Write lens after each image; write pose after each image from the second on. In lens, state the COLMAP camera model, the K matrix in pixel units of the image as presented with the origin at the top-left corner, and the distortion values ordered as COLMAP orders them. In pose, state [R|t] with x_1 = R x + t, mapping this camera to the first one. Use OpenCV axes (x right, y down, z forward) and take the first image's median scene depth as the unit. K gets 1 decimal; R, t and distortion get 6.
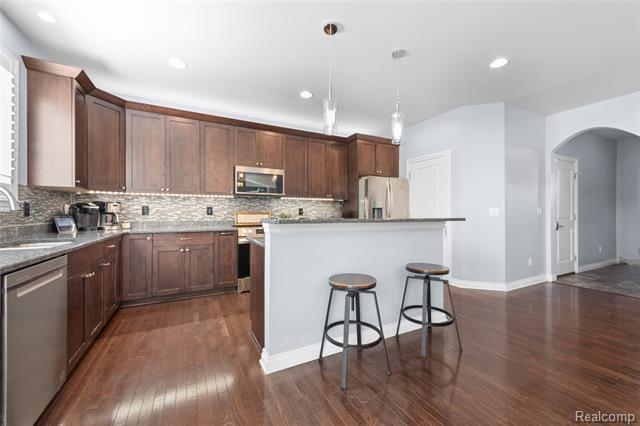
lens RADIAL K [[250.5, 0, 320.0], [0, 250.5, 213.0], [0, 0, 1]] dist [0.000343, 0.000177]
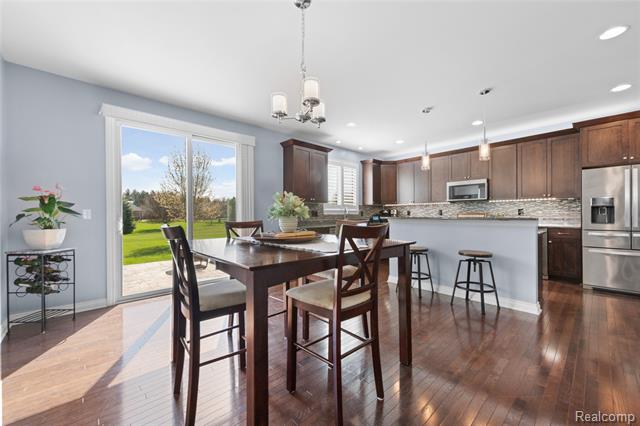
lens RADIAL K [[250.5, 0, 320.0], [0, 250.5, 213.0], [0, 0, 1]] dist [0.000343, 0.000177]
pose [[0.265778, -0.012780, -0.963950, 1.266644], [0.005558, 0.999916, -0.011724, 0.010816], [0.964018, -0.002242, 0.265826, -0.192181]]
